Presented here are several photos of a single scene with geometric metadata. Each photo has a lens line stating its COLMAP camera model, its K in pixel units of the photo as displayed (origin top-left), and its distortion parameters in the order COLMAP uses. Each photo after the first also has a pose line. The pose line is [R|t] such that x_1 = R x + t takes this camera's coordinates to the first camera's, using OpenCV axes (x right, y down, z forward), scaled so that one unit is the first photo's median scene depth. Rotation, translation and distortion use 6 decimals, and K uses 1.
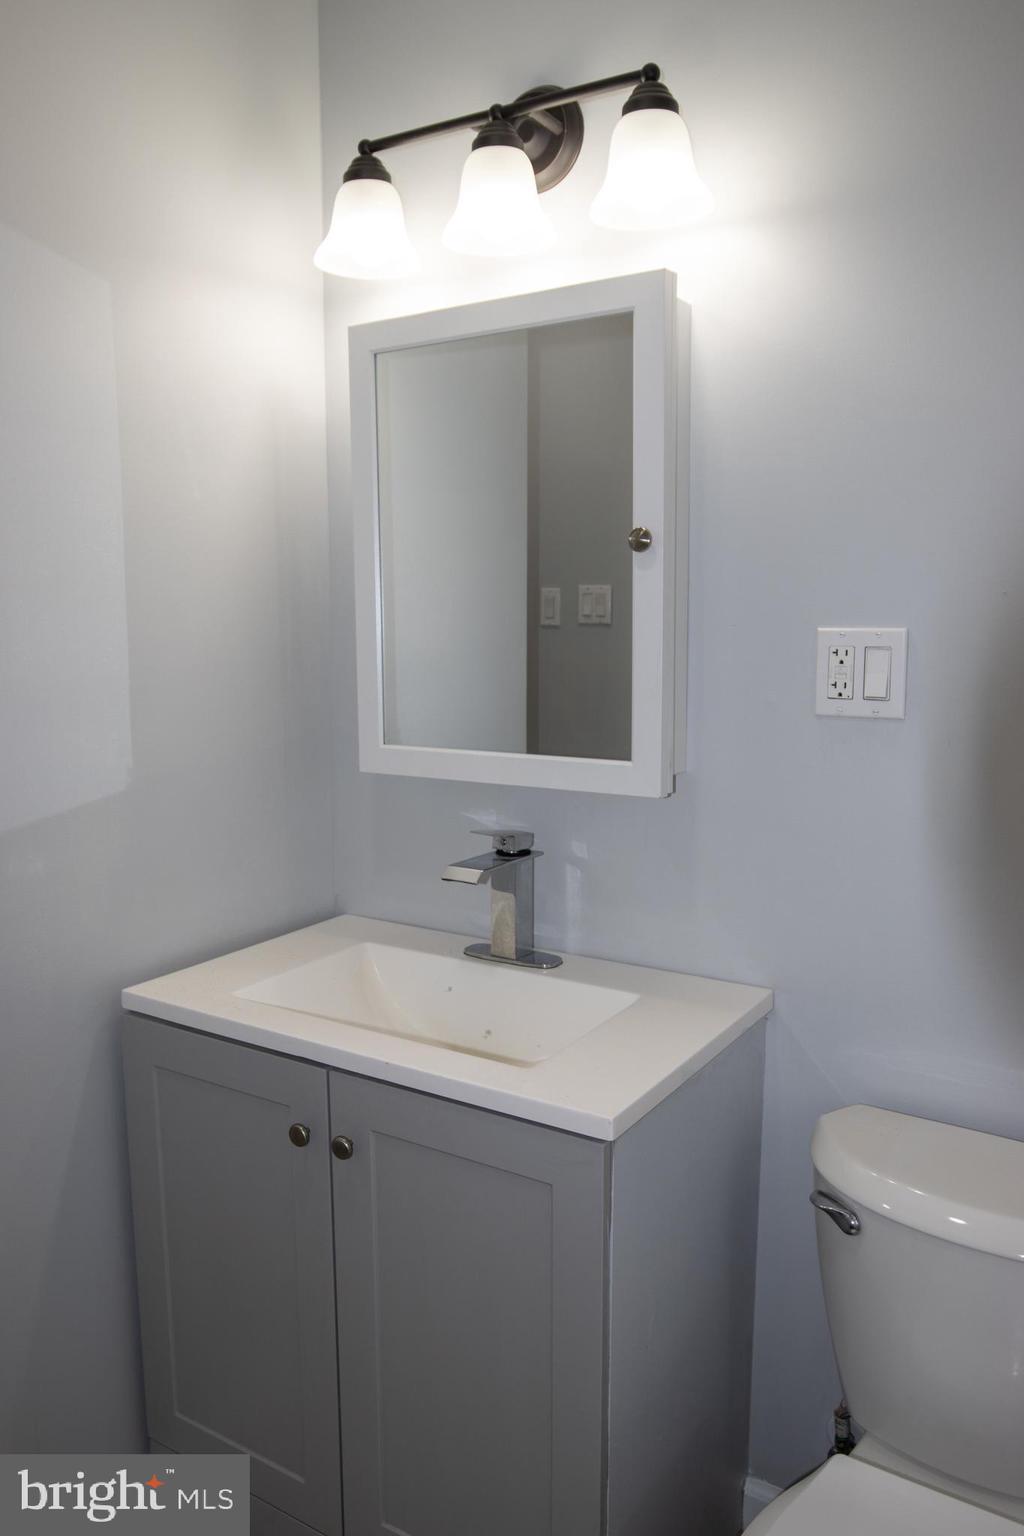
lens RADIAL K [[1133.2, 0, 512.0], [0, 1133.2, 768.0], [0, 0, 1]] dist [-0.039679, 0.000956]
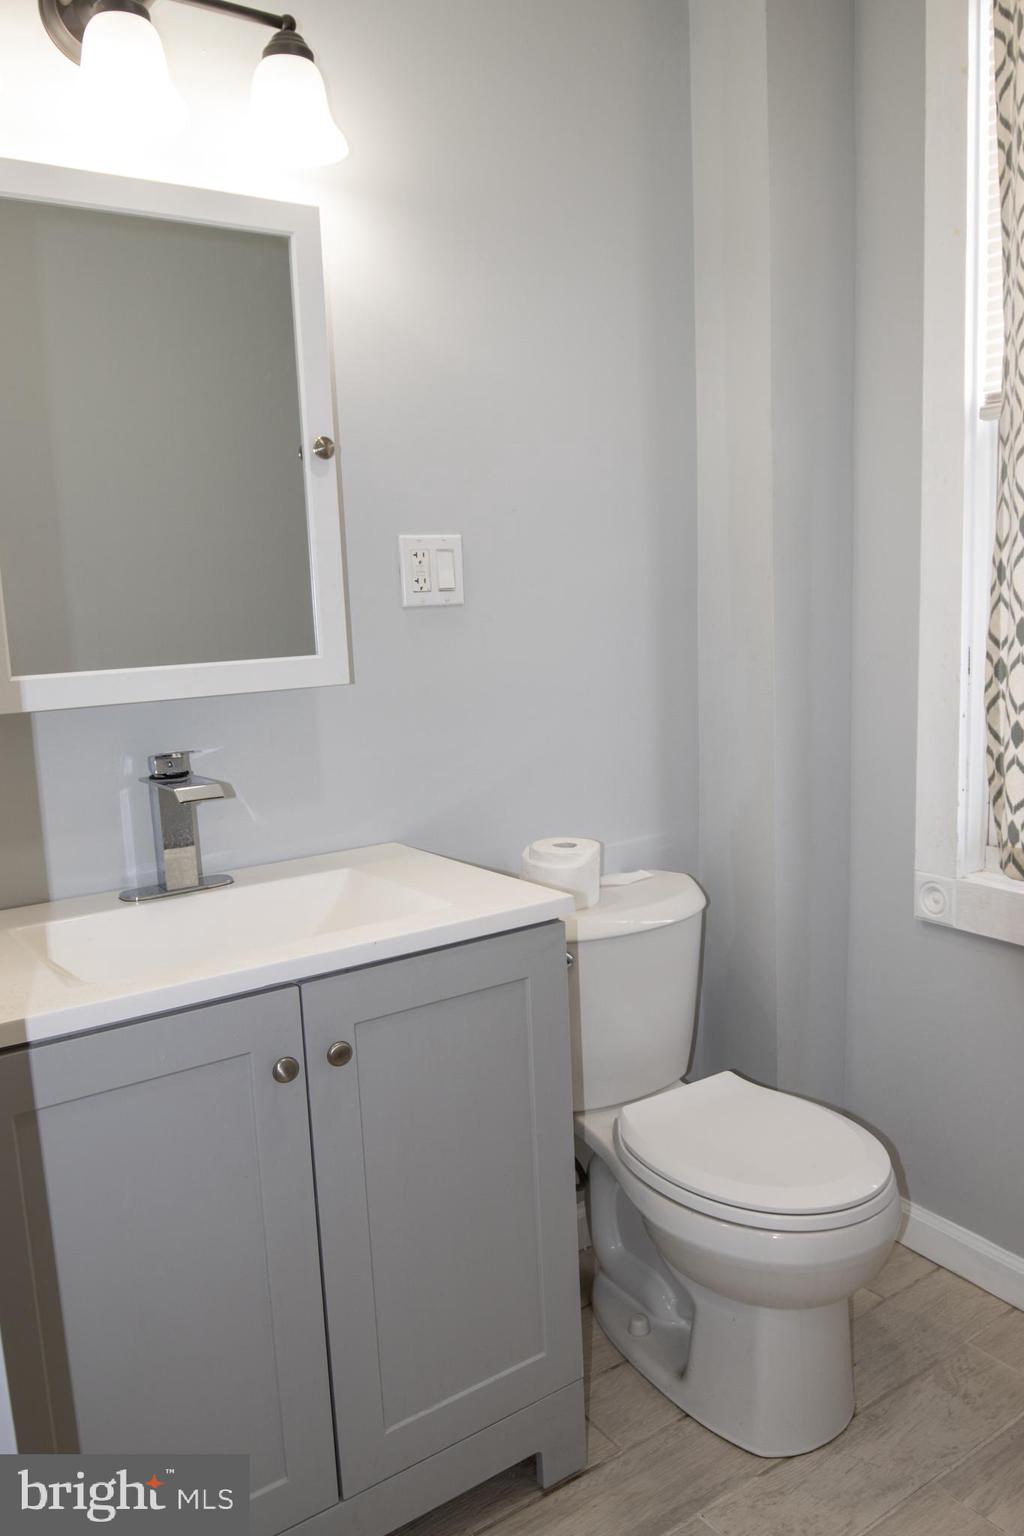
lens RADIAL K [[1133.2, 0, 512.0], [0, 1133.2, 768.0], [0, 0, 1]] dist [-0.039679, 0.000956]
pose [[0.397941, -0.146575, 0.905626, -0.845458], [0.159981, 0.983116, 0.088820, 0.035943], [-0.903354, 0.109538, 0.414671, 0.409918]]
